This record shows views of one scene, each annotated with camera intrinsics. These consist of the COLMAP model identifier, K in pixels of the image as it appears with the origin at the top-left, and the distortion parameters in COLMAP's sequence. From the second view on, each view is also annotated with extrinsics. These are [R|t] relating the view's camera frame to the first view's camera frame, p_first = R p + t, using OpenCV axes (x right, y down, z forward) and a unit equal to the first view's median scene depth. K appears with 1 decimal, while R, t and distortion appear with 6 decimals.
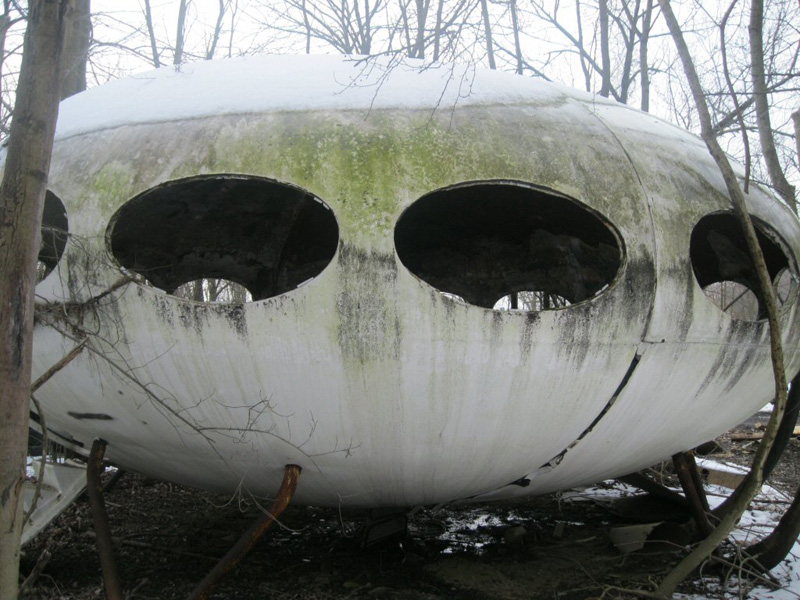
lens RADIAL K [[807.3, 0, 395.7], [0, 807.3, 301.8], [0, 0, 1]] dist [-0.122902, 0.045049]
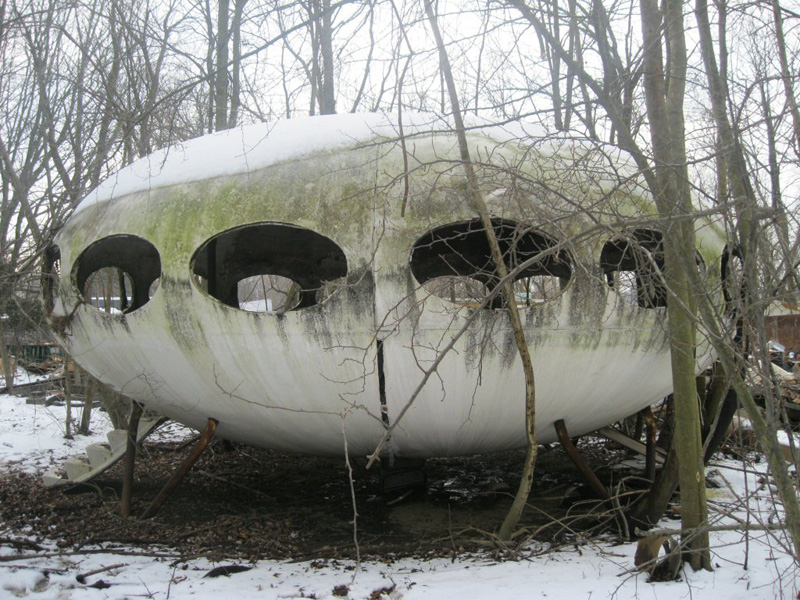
lens RADIAL K [[807.3, 0, 395.7], [0, 807.3, 301.8], [0, 0, 1]] dist [-0.122902, 0.045049]
pose [[0.897783, -0.043008, -0.438334, 0.962890], [0.055687, 0.998318, 0.016105, -0.017965], [0.436904, -0.038868, 0.898668, -0.196451]]
